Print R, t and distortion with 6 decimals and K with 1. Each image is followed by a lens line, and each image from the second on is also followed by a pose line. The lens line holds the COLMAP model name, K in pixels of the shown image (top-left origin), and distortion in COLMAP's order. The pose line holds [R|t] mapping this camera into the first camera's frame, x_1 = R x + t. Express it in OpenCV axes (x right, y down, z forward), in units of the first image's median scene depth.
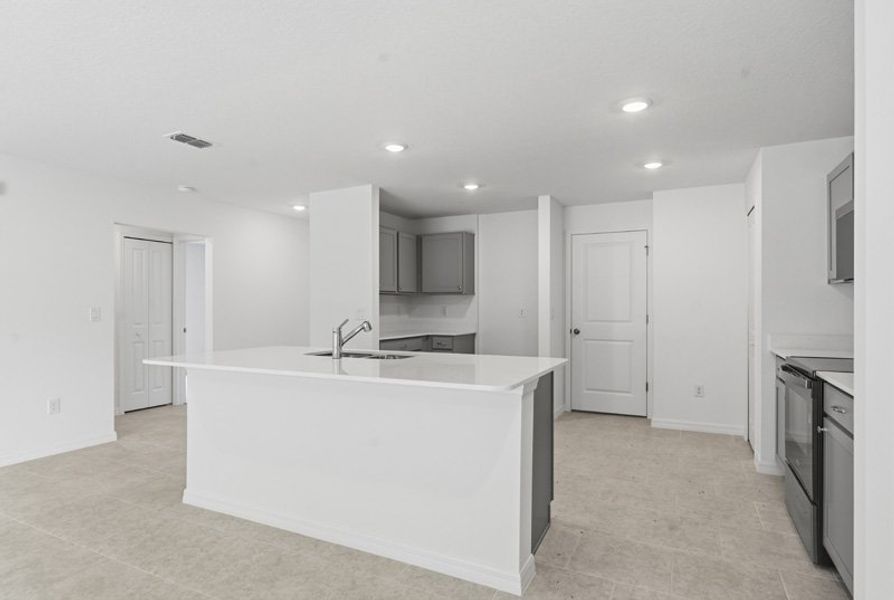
lens RADIAL K [[492.1, 0, 440.8], [0, 492.1, 303.5], [0, 0, 1]] dist [0.015583, -0.001837]
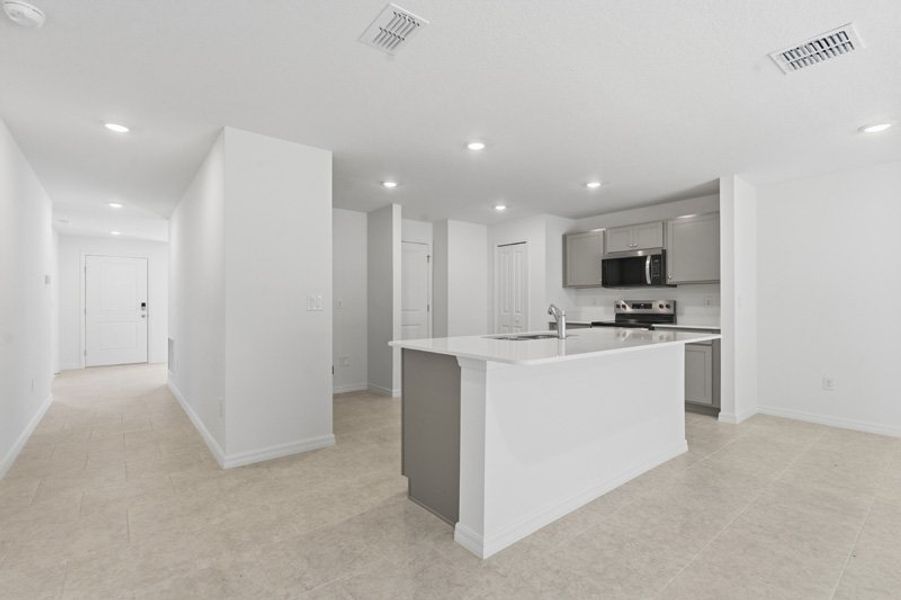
lens RADIAL K [[413.8, 0, 450.7], [0, 413.8, 301.2], [0, 0, 1]] dist [-0.001888, -0.000849]
pose [[0.399181, 0.006283, 0.916851, -0.706395], [-0.003958, 0.999979, -0.005130, 0.020320], [-0.916864, -0.001581, 0.399197, 0.521543]]
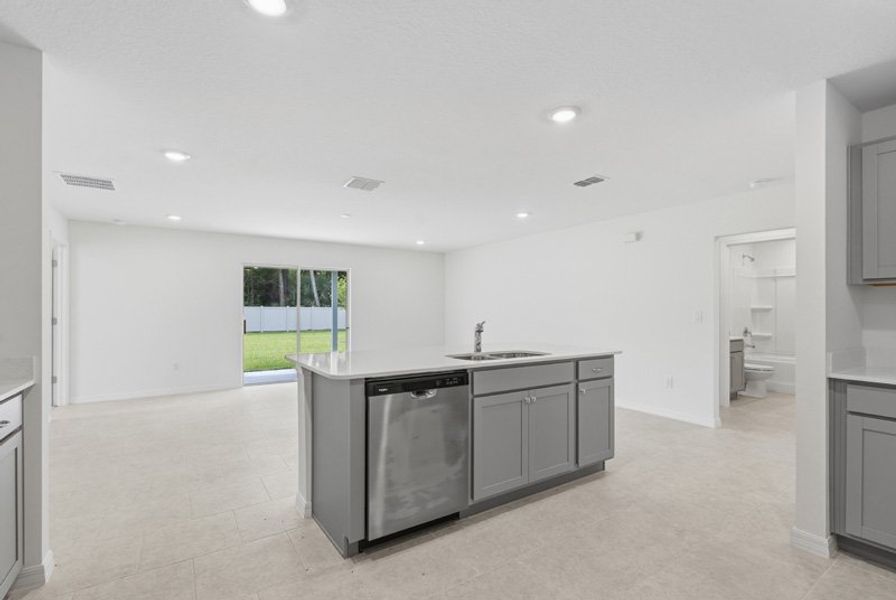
lens RADIAL K [[411.5, 0, 452.1], [0, 411.5, 307.8], [0, 0, 1]] dist [-0.001888, -0.000849]
pose [[-0.479414, -0.000197, -0.877589, 0.446586], [0.004259, 0.999988, -0.002551, 0.001446], [0.877579, -0.004960, -0.479407, 0.878957]]
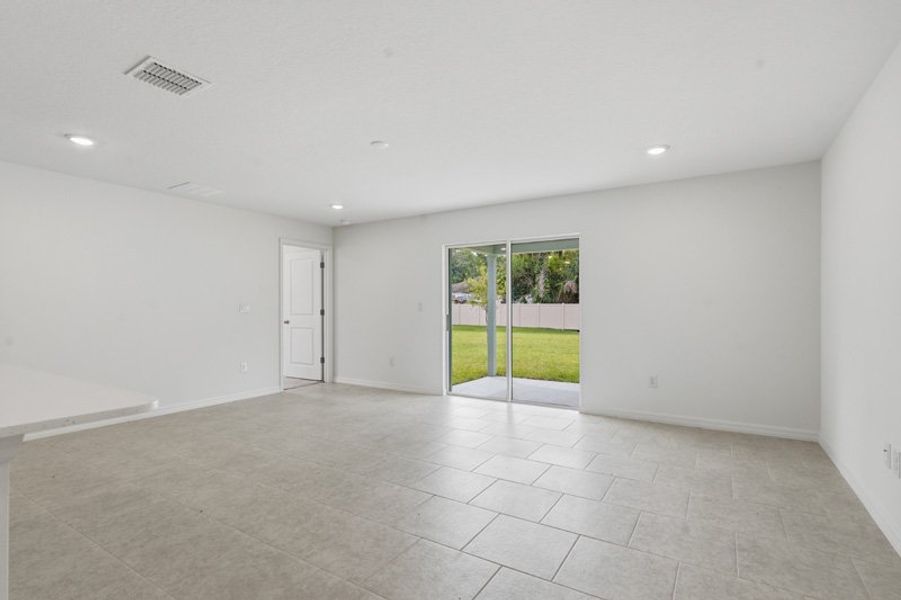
lens RADIAL K [[439.3, 0, 453.5], [0, 439.3, 308.8], [0, 0, 1]] dist [-0.002856, 0.001823]
pose [[-0.996919, 0.000506, 0.078433, -0.529846], [0.000367, 0.999998, -0.001788, 0.021335], [-0.078434, -0.001754, -0.996918, 0.817376]]
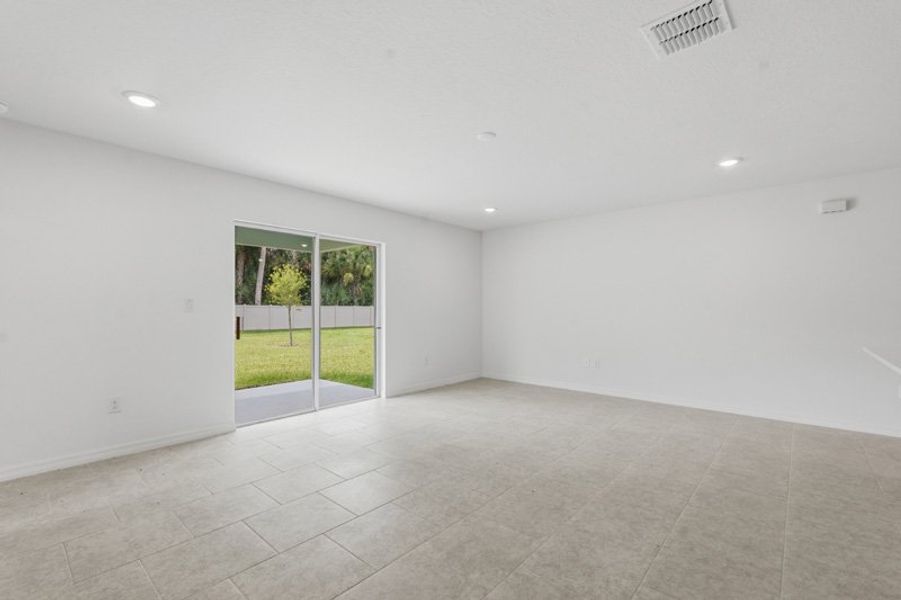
lens RADIAL K [[399.6, 0, 452.0], [0, 399.6, 307.0], [0, 0, 1]] dist [-0.003866, 0.000638]
pose [[-0.238515, -0.002235, -0.971136, 0.242802], [0.002923, 0.999991, -0.003019, 0.019652], [0.971134, -0.003559, -0.238506, 0.221952]]
